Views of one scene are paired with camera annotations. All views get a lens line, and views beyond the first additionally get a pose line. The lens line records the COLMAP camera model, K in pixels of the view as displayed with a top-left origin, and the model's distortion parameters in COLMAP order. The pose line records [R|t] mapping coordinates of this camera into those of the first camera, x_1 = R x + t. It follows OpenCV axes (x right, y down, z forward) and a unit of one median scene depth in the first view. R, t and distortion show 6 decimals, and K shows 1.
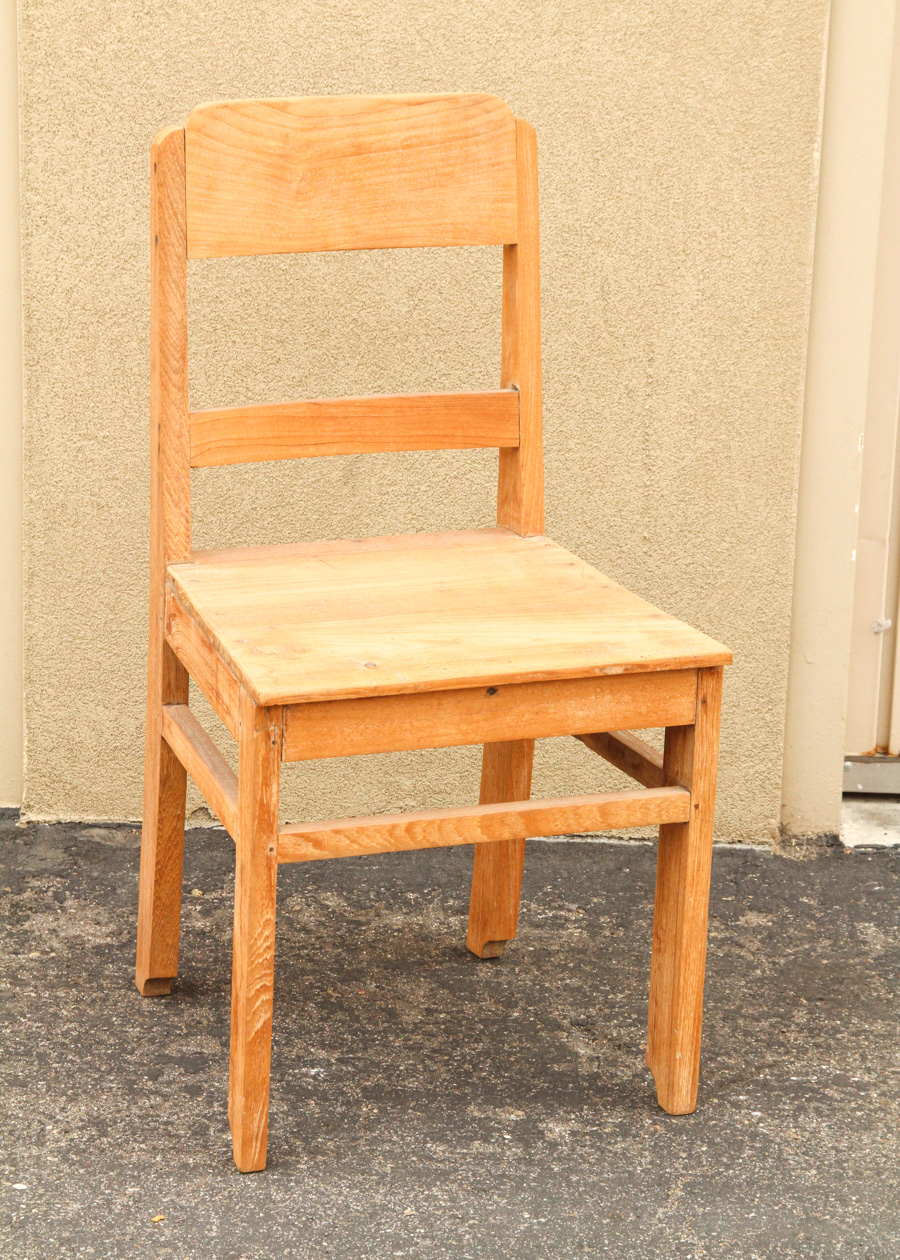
lens RADIAL K [[4016.3, 0, 445.4], [0, 4016.3, 629.8], [0, 0, 1]] dist [0.493594, 0.000000]
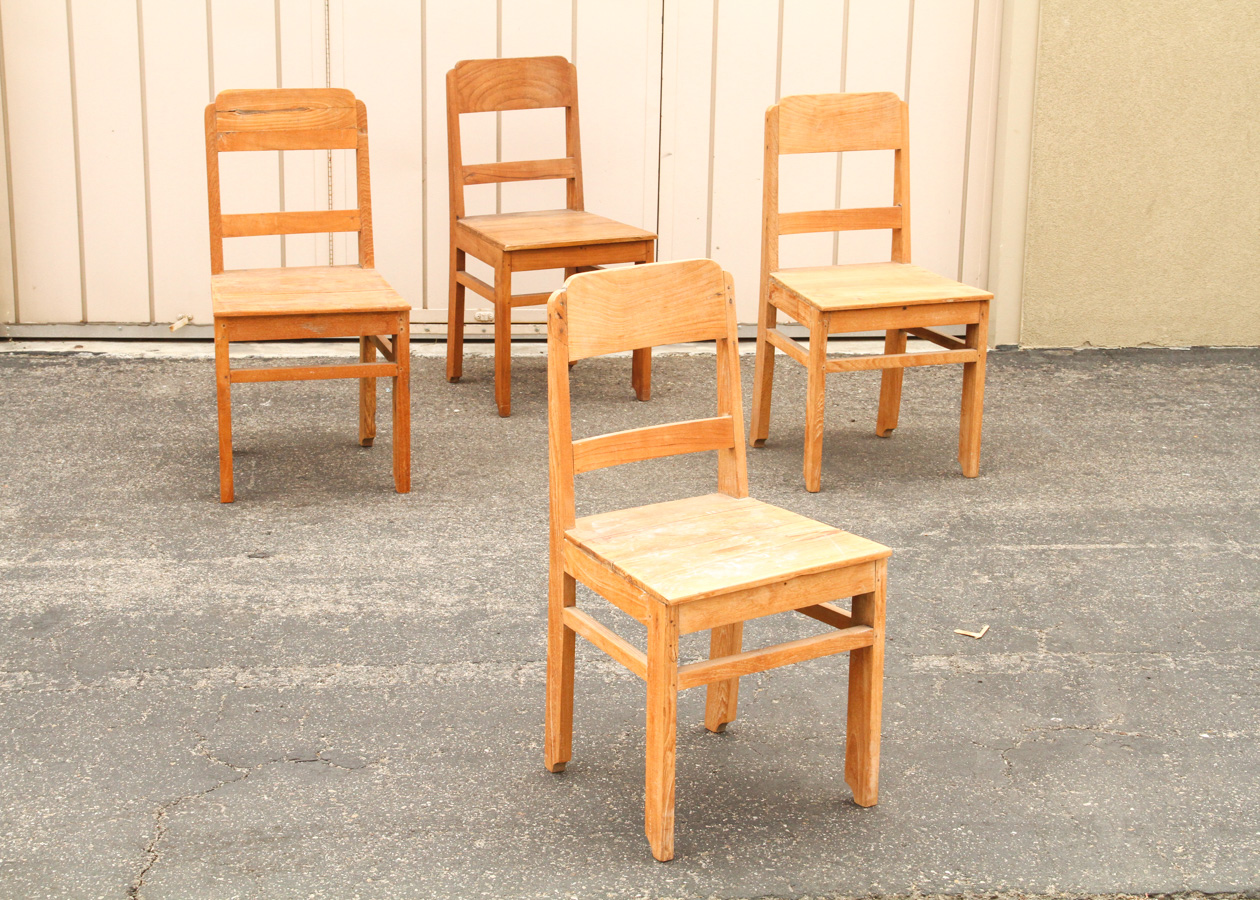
lens RADIAL K [[2441.3, 0, 624.9], [0, 2441.3, 445.8], [0, 0, 1]] dist [0.087904, 0.000000]
pose [[0.999782, -0.014556, -0.014936, -0.141479], [0.013970, 0.999157, -0.038606, 0.156083], [0.015485, 0.038389, 0.999143, -0.578518]]
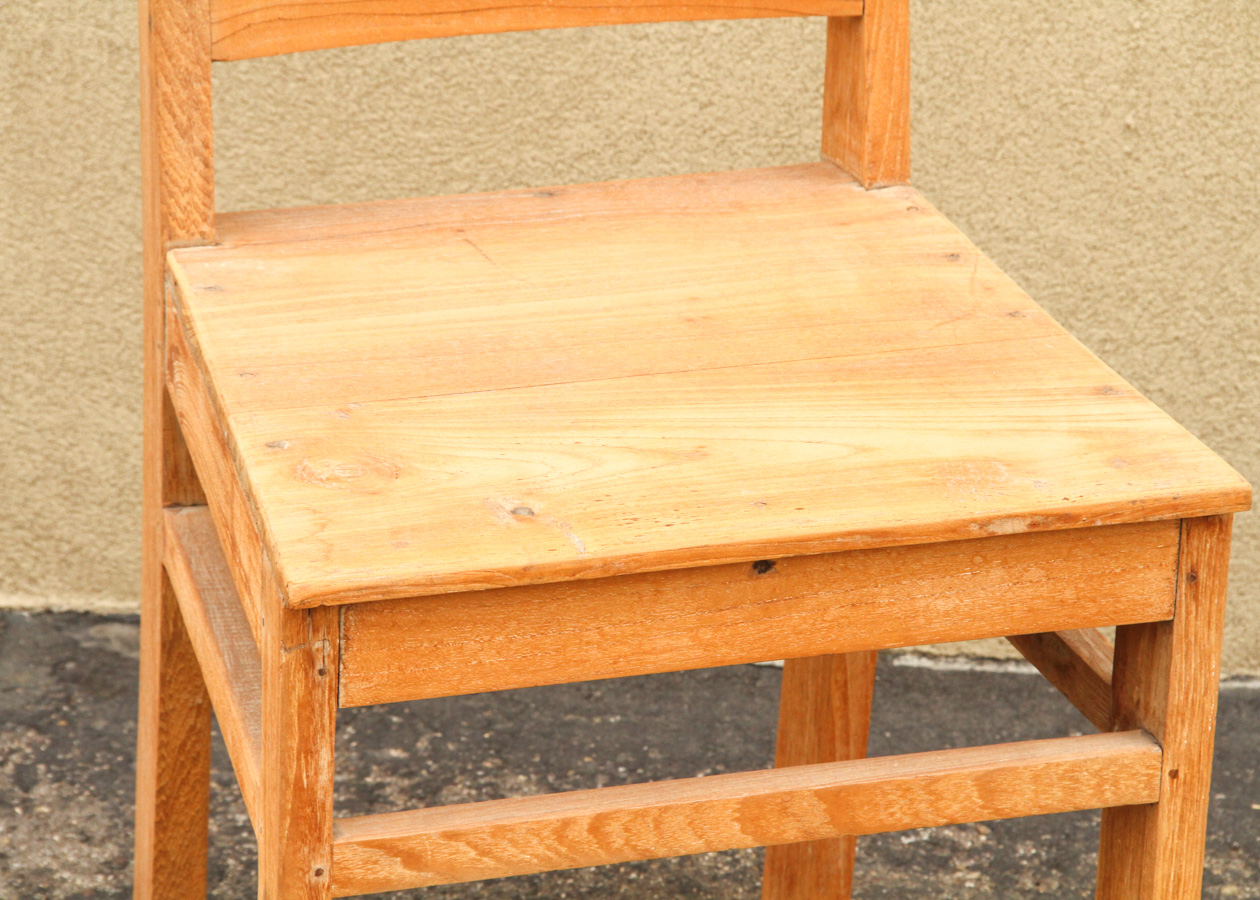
lens RADIAL K [[5605.9, 0, 639.6], [0, 5605.9, 462.9], [0, 0, 1]] dist [0.889191, 0.000000]
pose [[0.997873, 0.025326, -0.060074, 0.035866], [-0.018138, 0.992930, 0.117309, -0.075282], [0.062620, -0.115970, 0.991277, 0.282887]]
